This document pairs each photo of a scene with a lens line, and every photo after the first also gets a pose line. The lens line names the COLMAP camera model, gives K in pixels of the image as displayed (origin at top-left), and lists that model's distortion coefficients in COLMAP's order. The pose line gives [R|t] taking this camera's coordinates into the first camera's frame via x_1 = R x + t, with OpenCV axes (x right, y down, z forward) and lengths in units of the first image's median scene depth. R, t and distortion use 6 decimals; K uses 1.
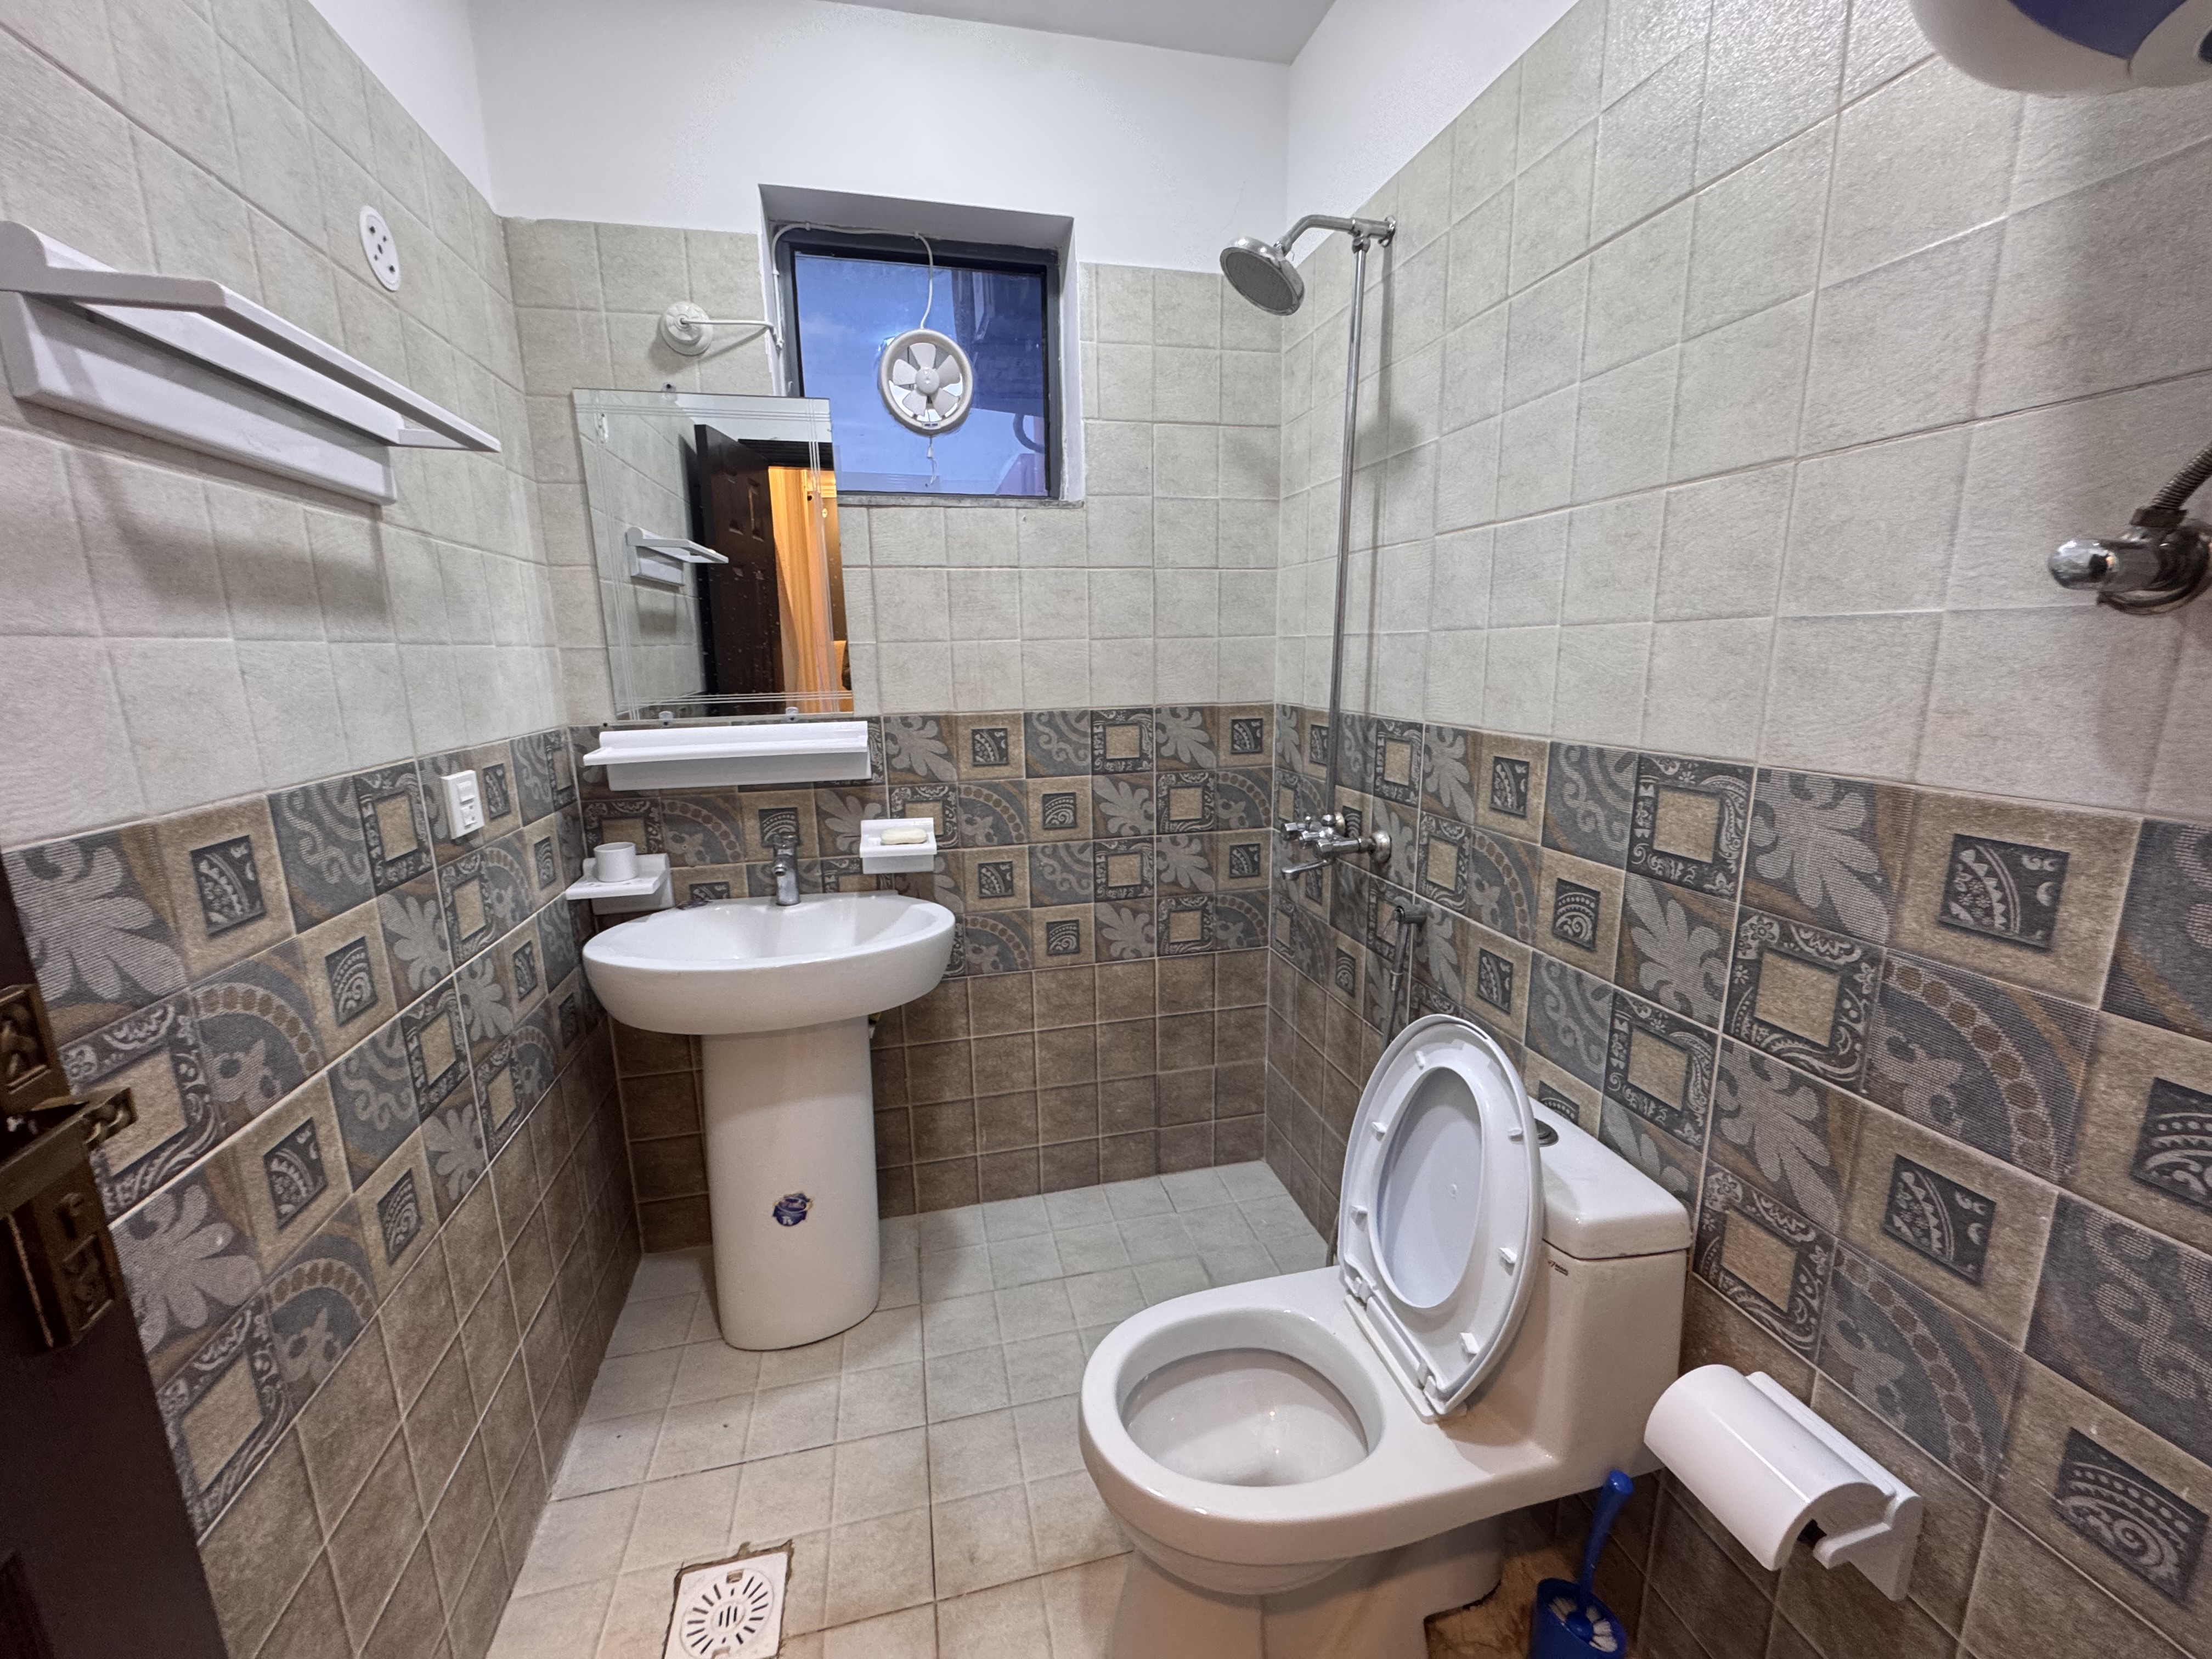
lens RADIAL K [[883.0, 0, 1104.5], [0, 883.0, 830.7], [0, 0, 1]] dist [-0.004138, 0.000550]
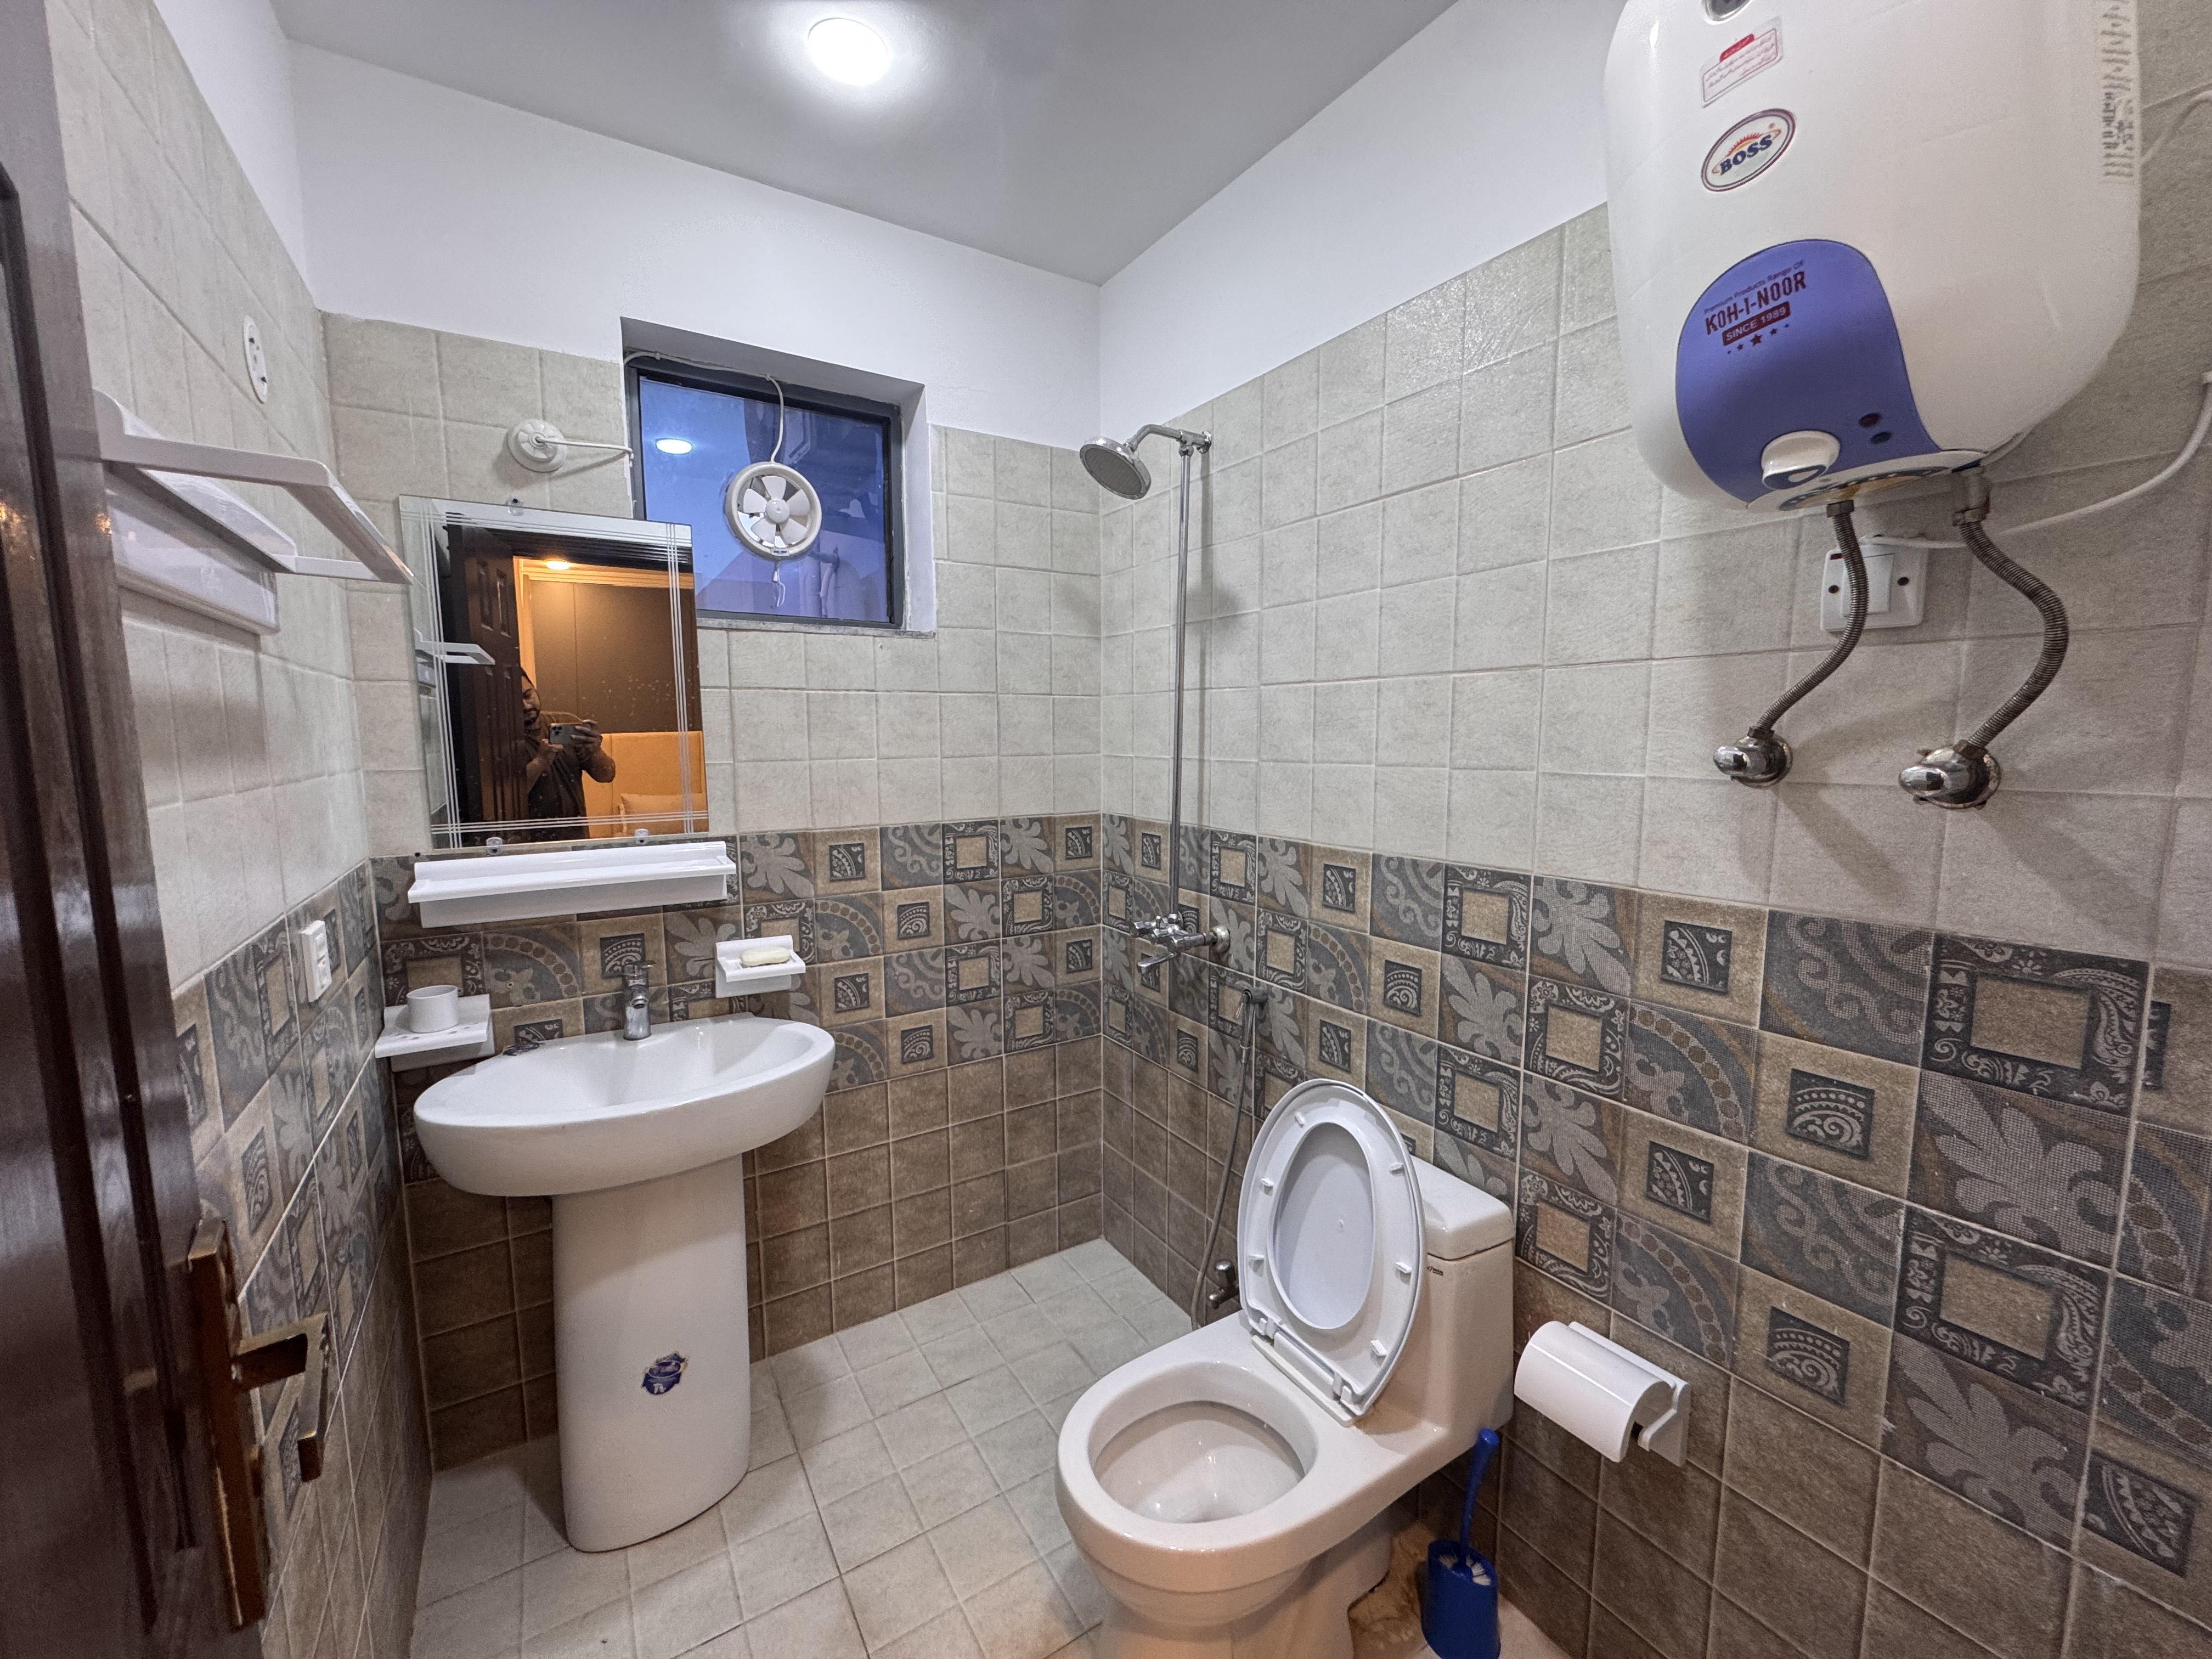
lens RADIAL K [[883.0, 0, 1104.5], [0, 883.0, 830.7], [0, 0, 1]] dist [-0.004138, 0.000550]
pose [[0.947172, -0.022927, 0.319907, -0.205133], [0.052712, 0.995006, -0.084759, -0.033831], [-0.316366, 0.097144, 0.943650, -0.070353]]
